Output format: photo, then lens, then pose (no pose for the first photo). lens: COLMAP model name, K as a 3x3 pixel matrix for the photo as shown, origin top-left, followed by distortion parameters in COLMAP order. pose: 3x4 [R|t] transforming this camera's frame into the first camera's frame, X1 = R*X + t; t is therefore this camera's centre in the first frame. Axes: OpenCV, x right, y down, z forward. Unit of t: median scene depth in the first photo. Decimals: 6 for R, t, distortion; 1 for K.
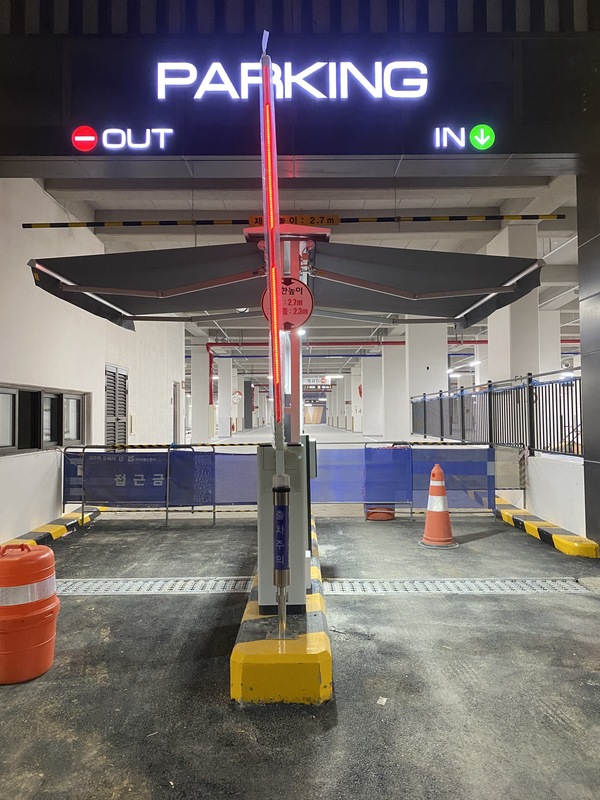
lens RADIAL K [[607.9, 0, 303.5], [0, 607.9, 398.1], [0, 0, 1]] dist [0.032251, -0.025855]
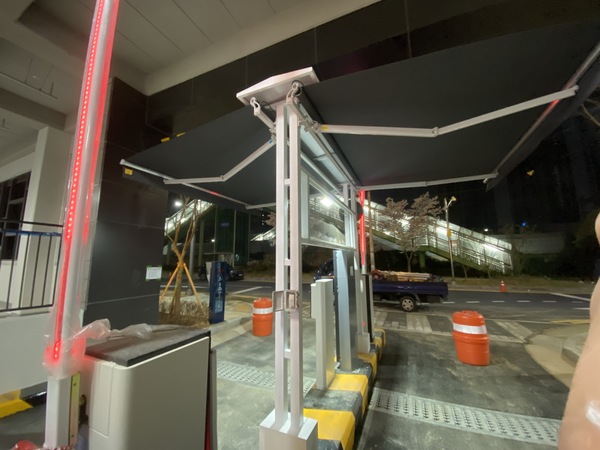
lens RADIAL K [[245.1, 0, 299.2], [0, 245.1, 222.7], [0, 0, 1]] dist [-0.002250, -0.000240]
pose [[-0.912722, 0.073421, 0.401931, -0.167404], [-0.001631, 0.983060, -0.183279, 0.035669], [-0.408578, -0.167939, -0.897140, 1.531896]]
